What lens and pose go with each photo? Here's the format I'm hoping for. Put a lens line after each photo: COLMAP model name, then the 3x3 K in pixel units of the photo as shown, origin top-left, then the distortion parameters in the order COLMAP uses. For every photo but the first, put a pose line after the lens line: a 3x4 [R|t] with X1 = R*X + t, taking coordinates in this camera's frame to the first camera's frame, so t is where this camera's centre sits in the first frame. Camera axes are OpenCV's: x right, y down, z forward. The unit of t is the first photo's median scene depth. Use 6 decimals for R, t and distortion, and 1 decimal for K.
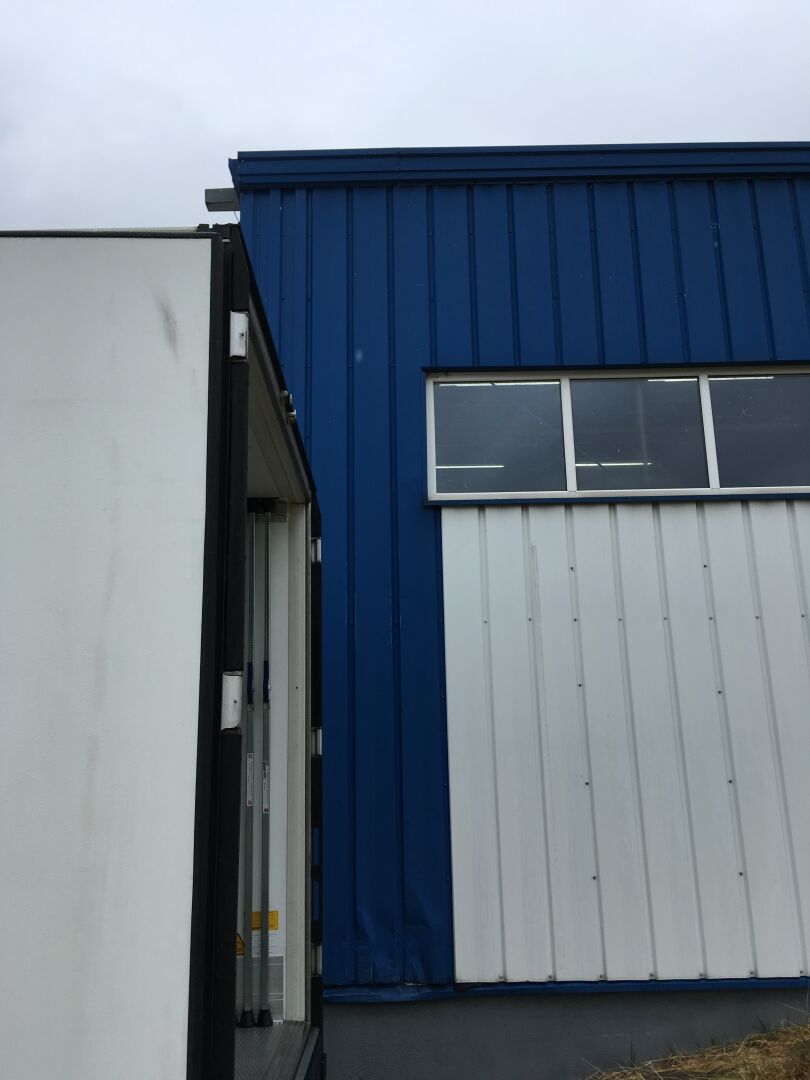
lens RADIAL K [[922.0, 0, 403.4], [0, 922.0, 538.4], [0, 0, 1]] dist [0.117138, -0.168149]
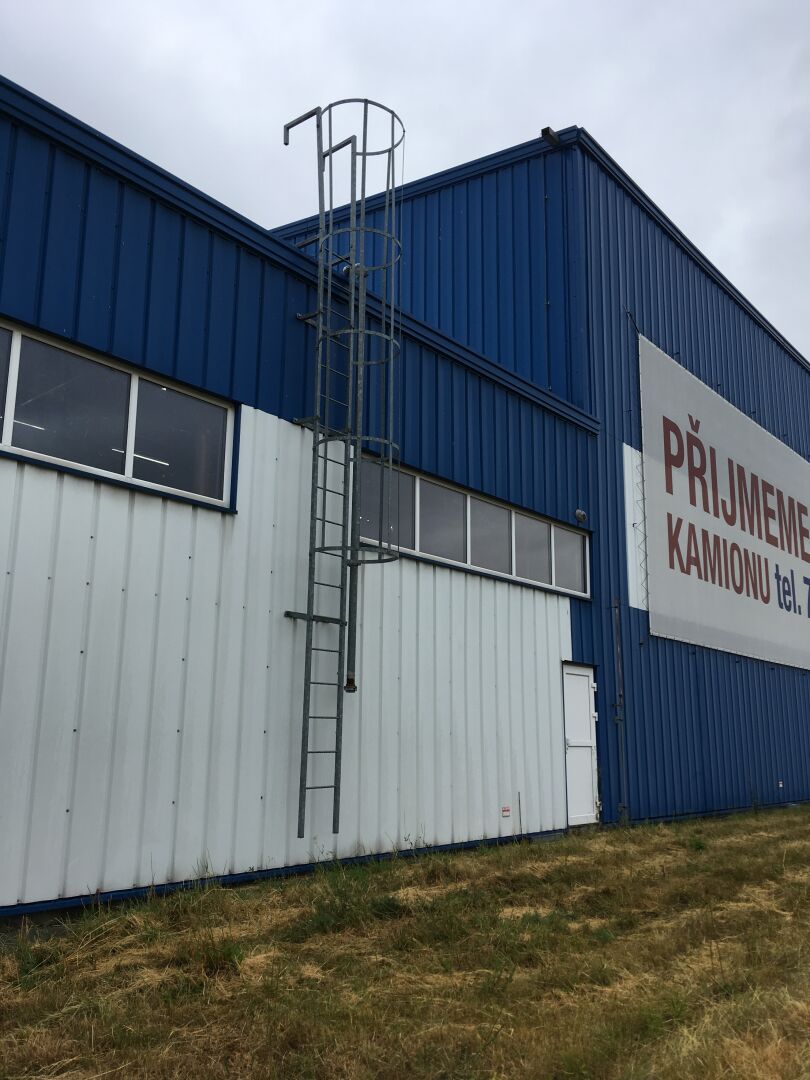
lens RADIAL K [[922.0, 0, 396.5], [0, 922.0, 533.8], [0, 0, 1]] dist [0.117138, -0.168149]
pose [[0.633284, 0.192213, 0.749670, -0.301050], [-0.227292, 0.972142, -0.057249, 0.005089], [-0.739790, -0.134139, 0.659331, -0.003428]]
